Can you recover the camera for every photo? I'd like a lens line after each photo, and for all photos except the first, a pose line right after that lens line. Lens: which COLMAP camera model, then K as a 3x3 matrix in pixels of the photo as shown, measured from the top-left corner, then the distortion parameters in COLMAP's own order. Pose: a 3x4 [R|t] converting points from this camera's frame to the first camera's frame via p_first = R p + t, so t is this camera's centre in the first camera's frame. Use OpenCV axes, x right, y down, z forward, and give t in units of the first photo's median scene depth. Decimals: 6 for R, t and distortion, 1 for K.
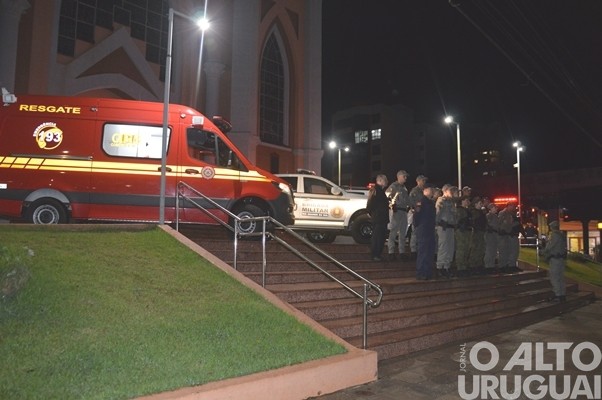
lens RADIAL K [[476.1, 0, 300.2], [0, 476.1, 220.1], [0, 0, 1]] dist [-0.163302, 0.111812]
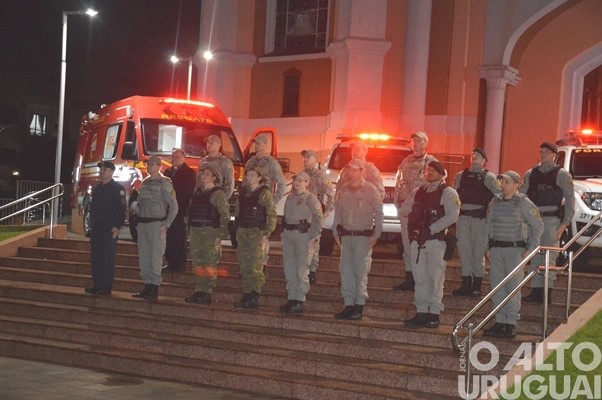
lens RADIAL K [[1025.3, 0, 294.2], [0, 1025.3, 223.1], [0, 0, 1]] dist [0.227548, 0.189157]
pose [[0.168441, -0.017018, -0.985565, 0.751444], [0.007999, 0.999842, -0.015898, 0.017522], [0.985679, -0.005206, 0.168550, 0.401037]]
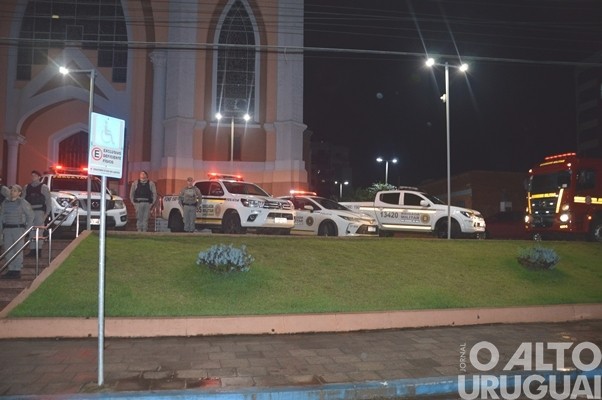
lens RADIAL K [[476.1, 0, 300.2], [0, 476.1, 220.1], [0, 0, 1]] dist [-0.163302, 0.111812]
pose [[0.791620, -0.023251, -0.610572, 0.711045], [0.041686, 0.999003, 0.016004, 0.019402], [0.609591, -0.038121, 0.791799, 0.427047]]
